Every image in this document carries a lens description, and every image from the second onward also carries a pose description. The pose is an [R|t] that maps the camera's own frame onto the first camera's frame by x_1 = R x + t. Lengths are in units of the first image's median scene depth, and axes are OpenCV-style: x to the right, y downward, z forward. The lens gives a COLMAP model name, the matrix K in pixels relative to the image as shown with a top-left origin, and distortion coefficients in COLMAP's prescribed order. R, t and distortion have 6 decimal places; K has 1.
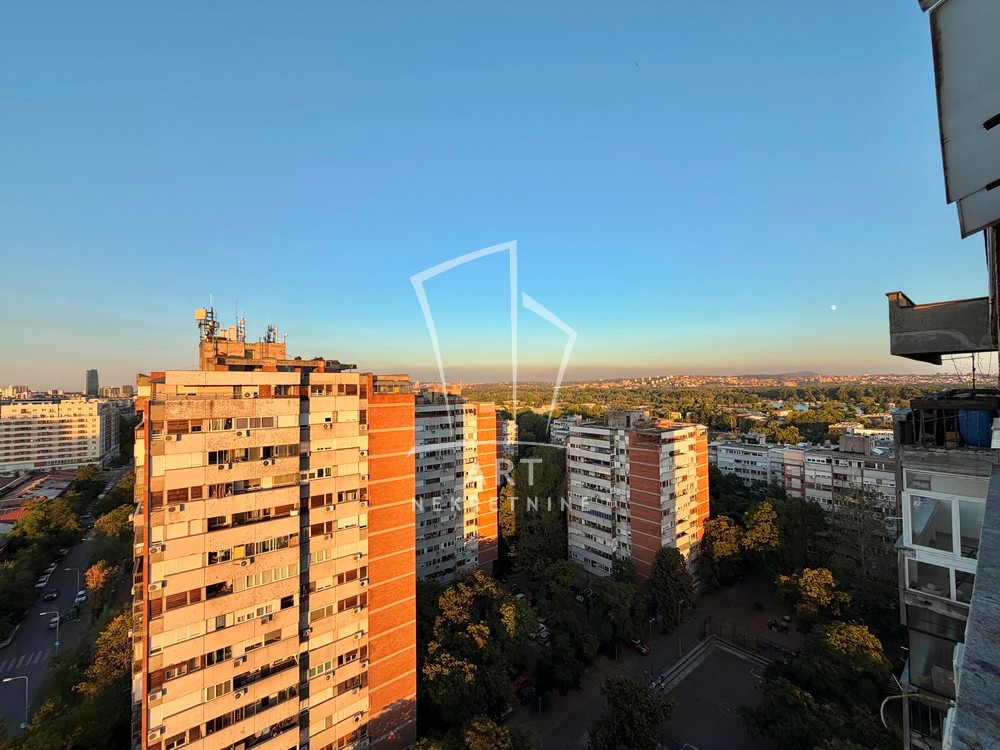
lens RADIAL K [[419.7, 0, 497.0], [0, 419.7, 374.0], [0, 0, 1]] dist [-0.000129, 0.000158]
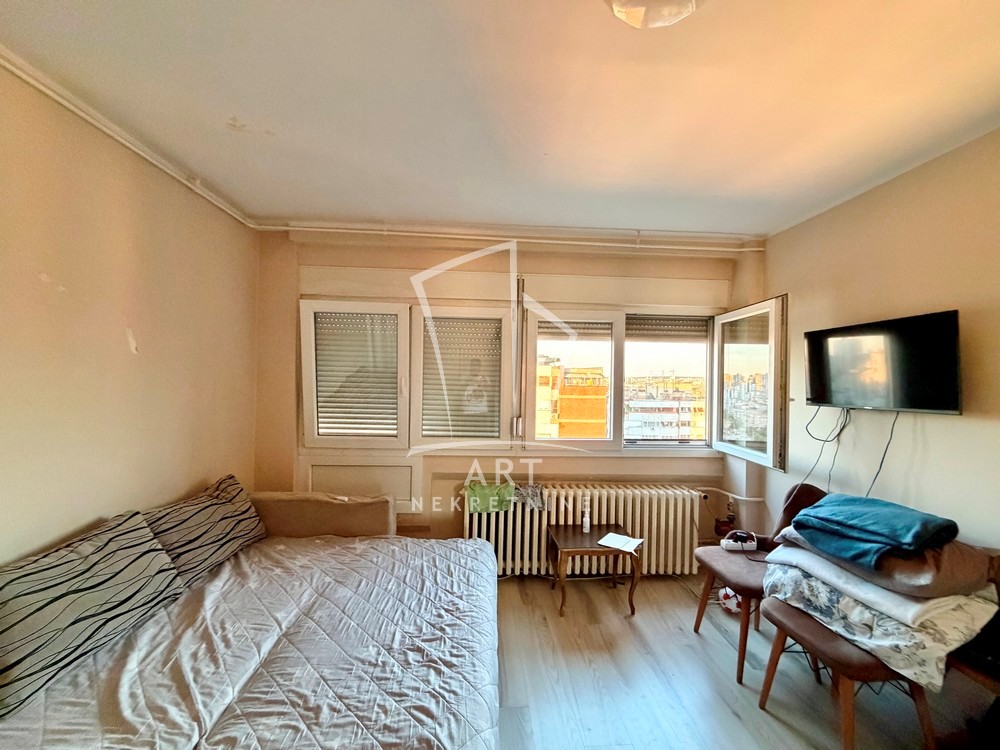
lens RADIAL K [[397.5, 0, 496.2], [0, 397.5, 378.0], [0, 0, 1]] dist [-0.002056, 0.000667]
pose [[0.785293, 0.022959, -0.618698, 1.118840], [-0.008749, 0.999624, 0.025989, 0.028169], [0.619062, -0.014996, 0.785199, 0.714897]]
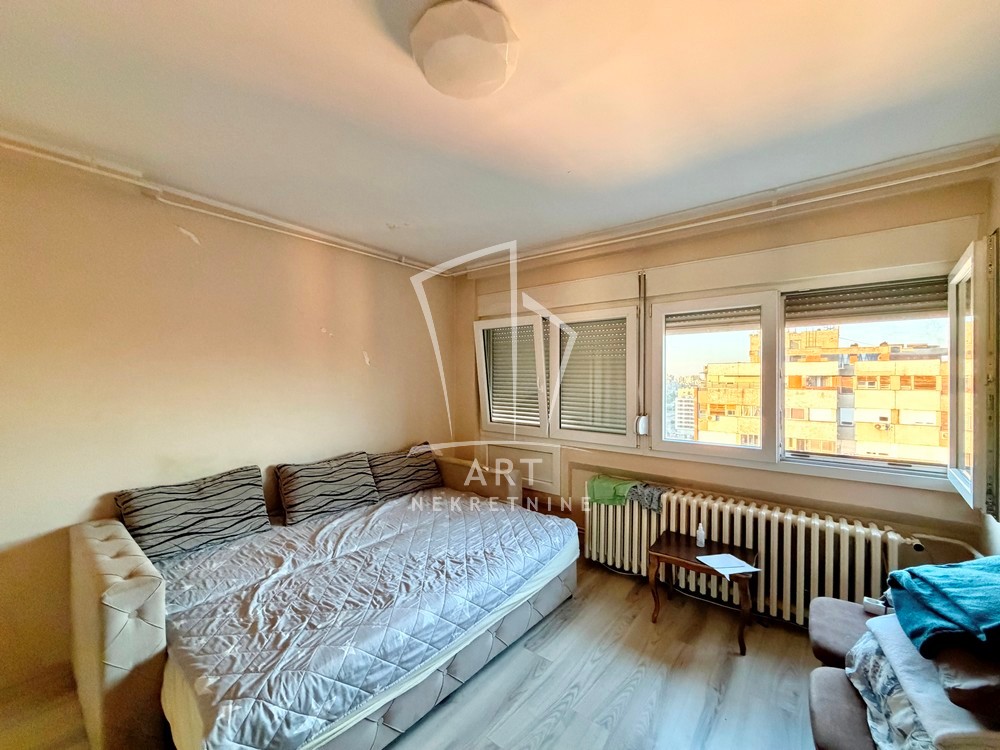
lens RADIAL K [[397.5, 0, 497.1], [0, 397.5, 379.5], [0, 0, 1]] dist [-0.002056, 0.000667]
pose [[0.176066, 0.012923, -0.984294, 1.142179], [0.020275, 0.999654, 0.016751, 0.028954], [0.984170, -0.022906, 0.175743, 0.735484]]
